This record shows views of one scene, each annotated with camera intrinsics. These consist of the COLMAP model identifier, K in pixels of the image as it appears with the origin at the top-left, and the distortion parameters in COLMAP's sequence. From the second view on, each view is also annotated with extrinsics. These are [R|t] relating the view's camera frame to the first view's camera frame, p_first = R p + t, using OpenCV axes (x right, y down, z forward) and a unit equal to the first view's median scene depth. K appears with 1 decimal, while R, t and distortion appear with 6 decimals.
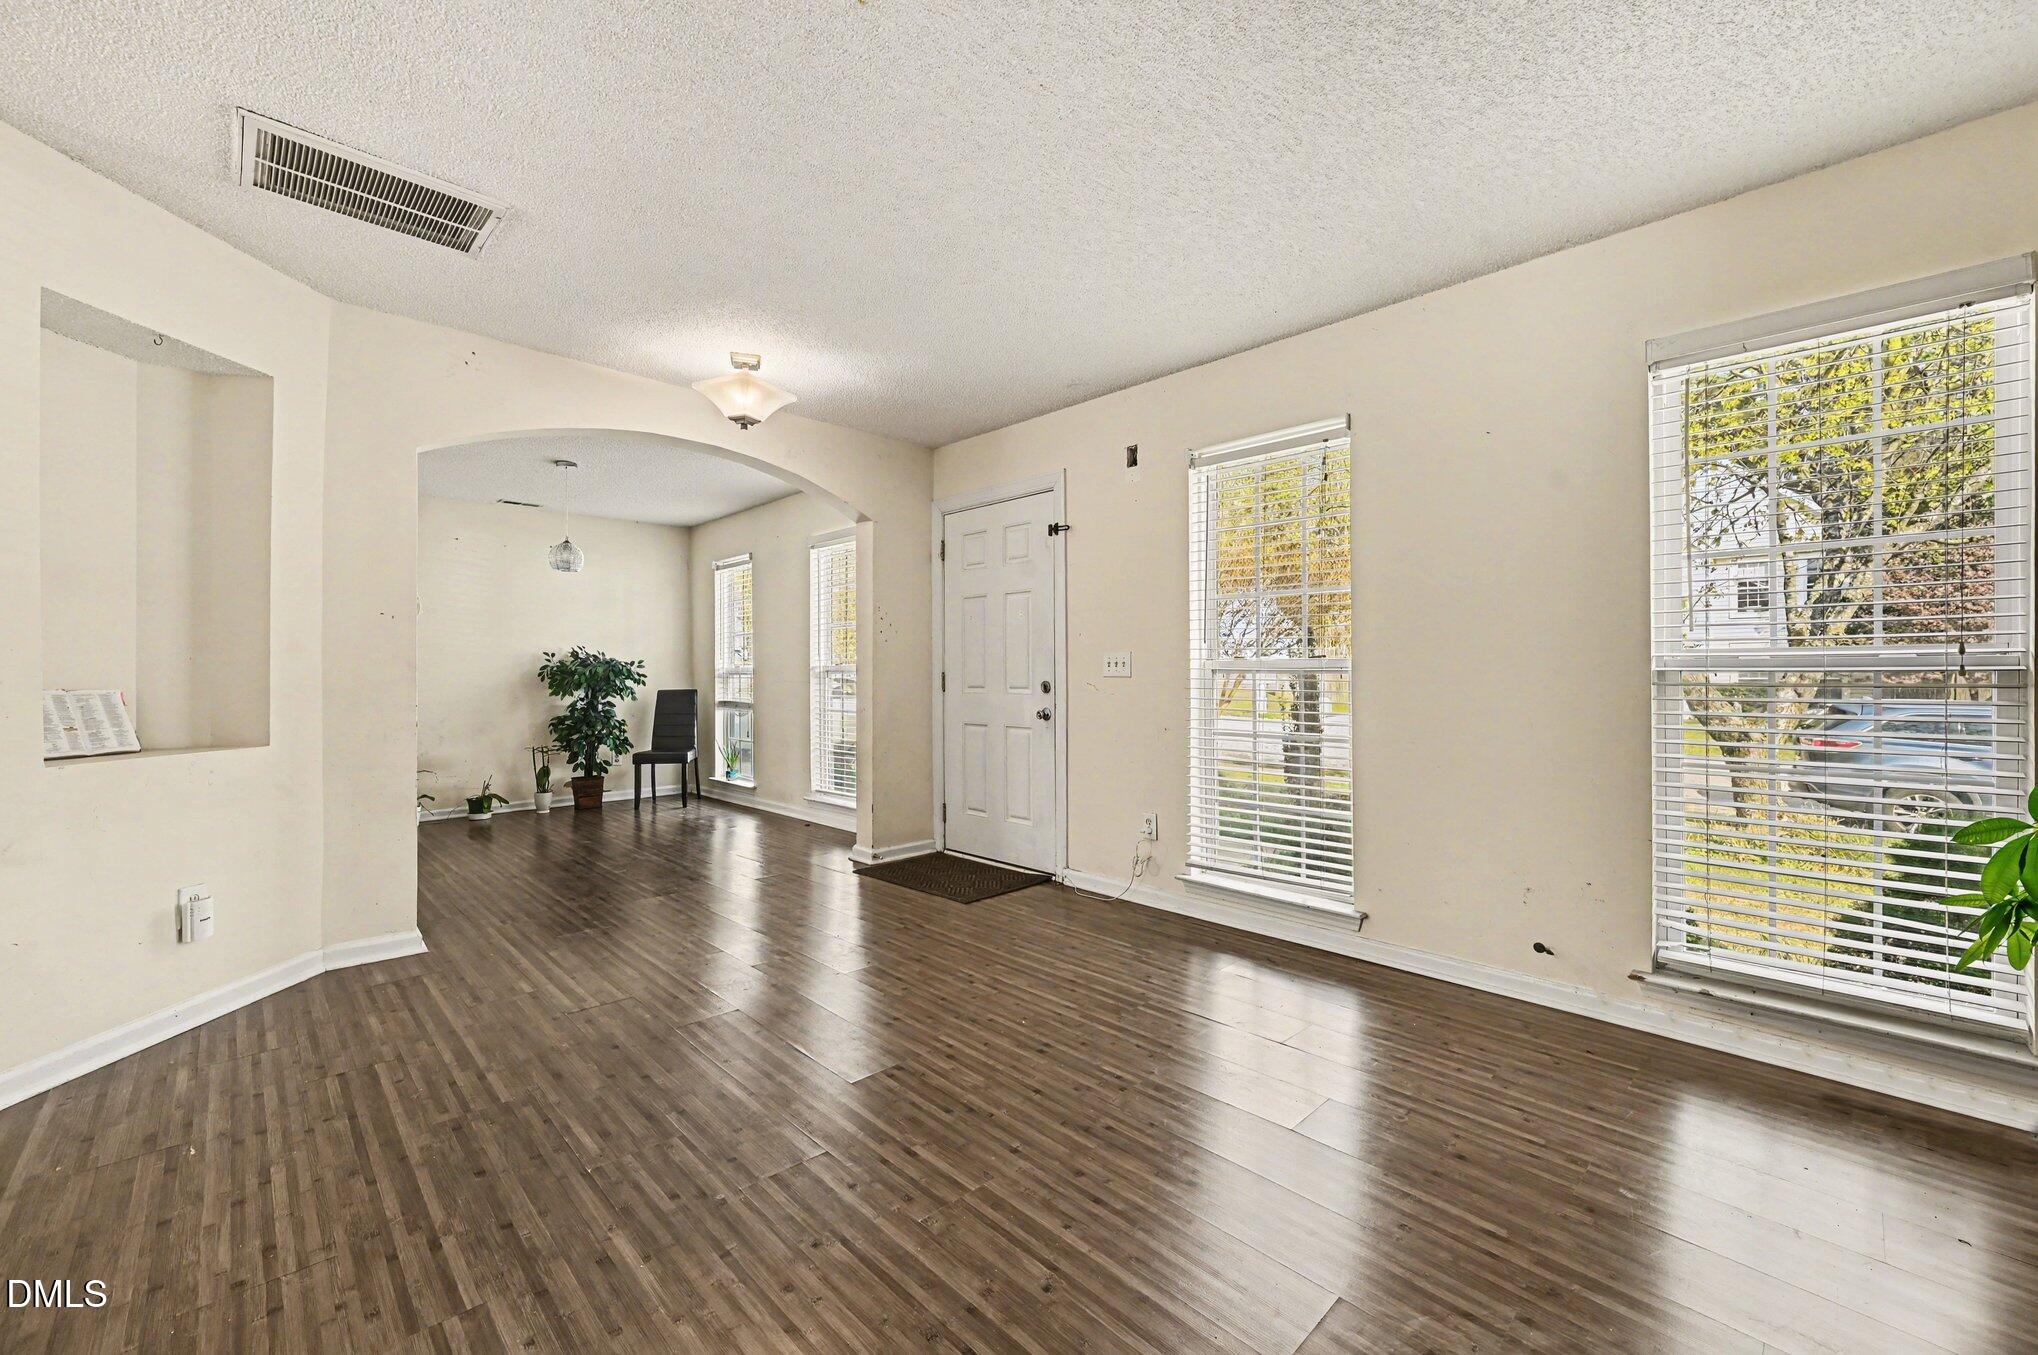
lens RADIAL K [[808.2, 0, 1030.2], [0, 808.2, 679.6], [0, 0, 1]] dist [0.000542, 0.000584]
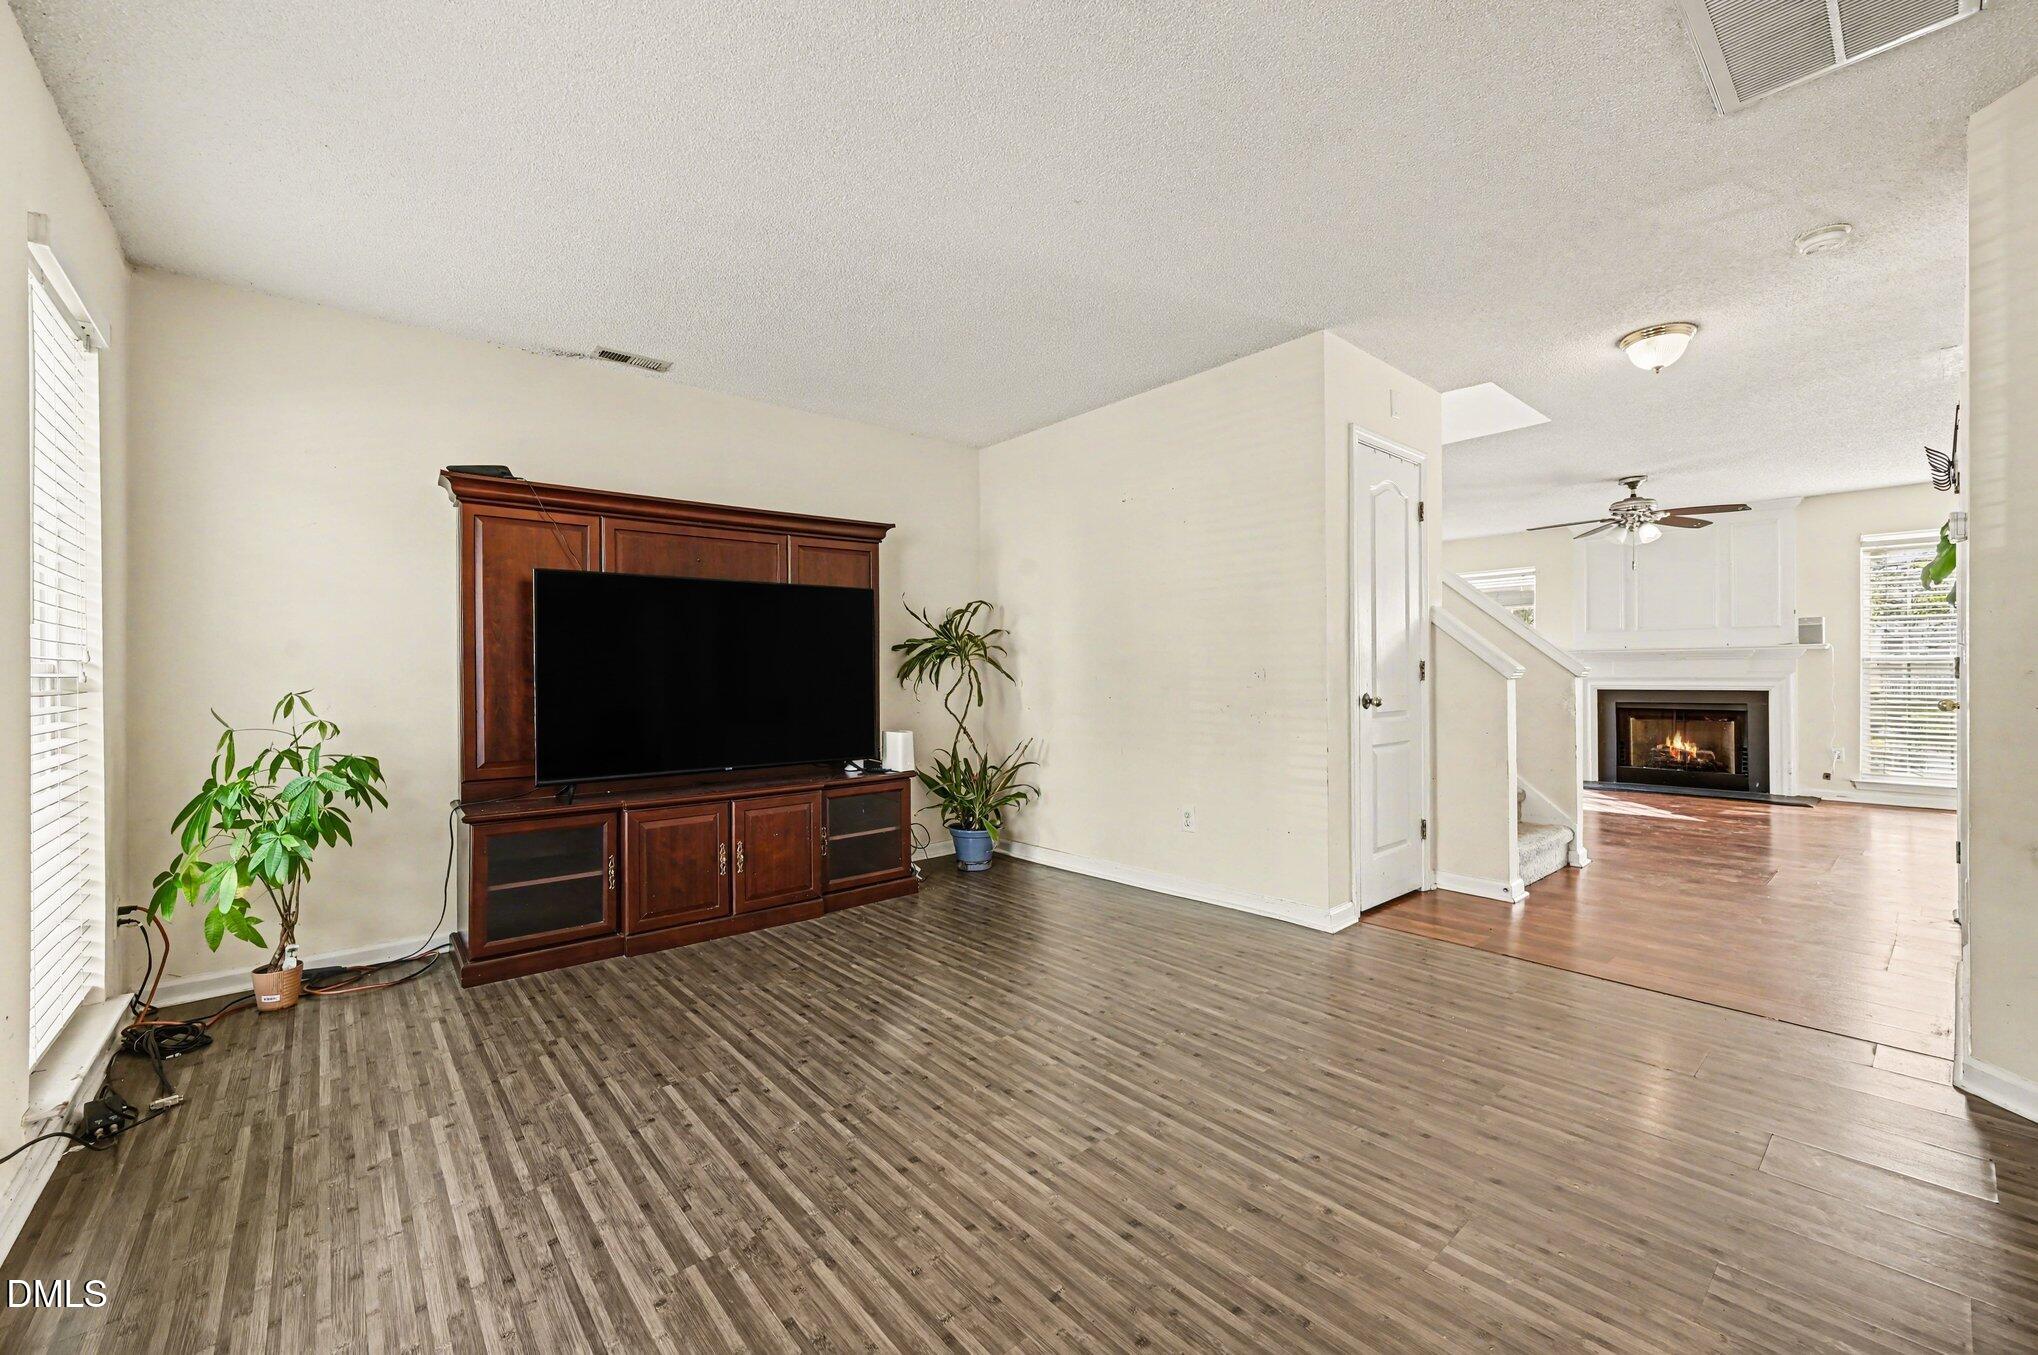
lens RADIAL K [[808.2, 0, 1018.8], [0, 808.2, 671.9], [0, 0, 1]] dist [0.000542, 0.000584]
pose [[-0.997134, 0.006806, 0.075343, -0.051616], [0.006953, 0.999974, 0.001684, -0.002007], [-0.075330, 0.002203, -0.997156, 0.617970]]
